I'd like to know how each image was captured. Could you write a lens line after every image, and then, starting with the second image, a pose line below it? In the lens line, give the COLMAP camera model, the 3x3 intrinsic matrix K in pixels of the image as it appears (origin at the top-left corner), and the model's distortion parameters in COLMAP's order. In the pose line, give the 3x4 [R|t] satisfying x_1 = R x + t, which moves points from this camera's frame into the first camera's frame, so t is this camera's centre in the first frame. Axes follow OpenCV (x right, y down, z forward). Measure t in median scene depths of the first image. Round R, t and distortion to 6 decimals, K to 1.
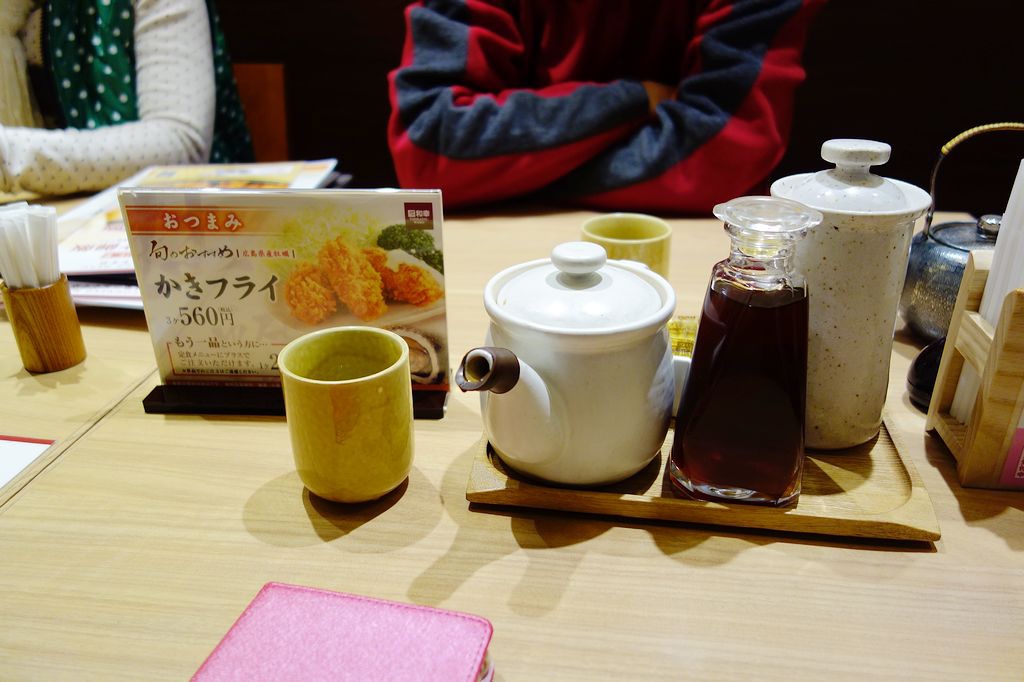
lens RADIAL K [[793.0, 0, 512.0], [0, 793.0, 341.0], [0, 0, 1]] dist [0.002052, -0.005809]
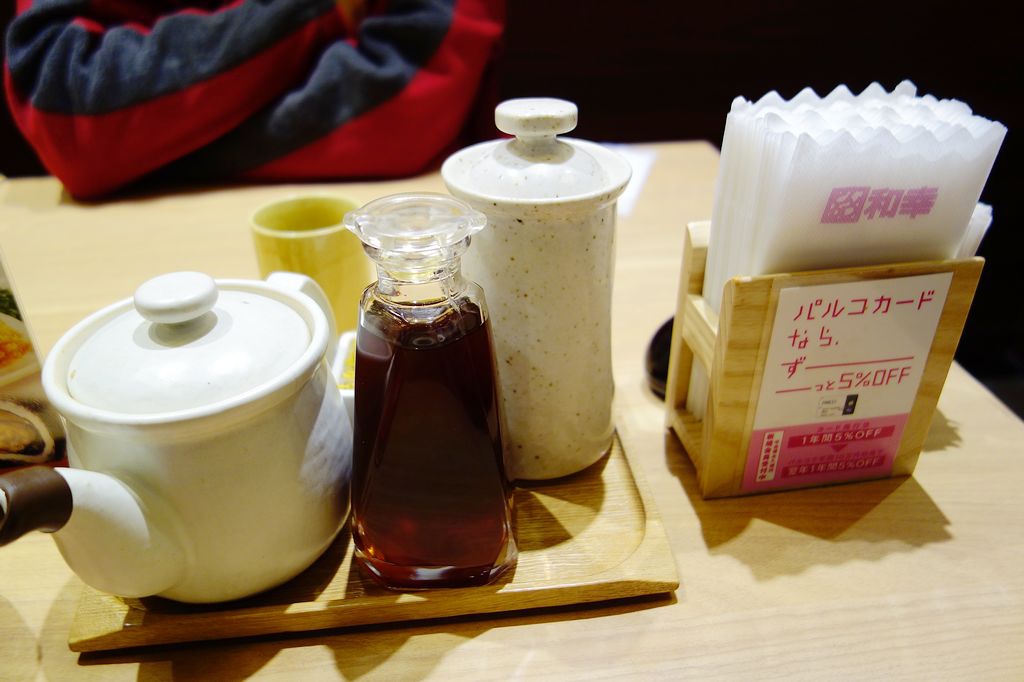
lens RADIAL K [[793.0, 0, 512.0], [0, 793.0, 341.0], [0, 0, 1]] dist [0.002052, -0.005809]
pose [[0.963018, -0.135950, 0.232626, 0.199321], [0.116209, 0.988514, 0.096623, -0.098906], [-0.243090, -0.066016, 0.967755, 0.238773]]
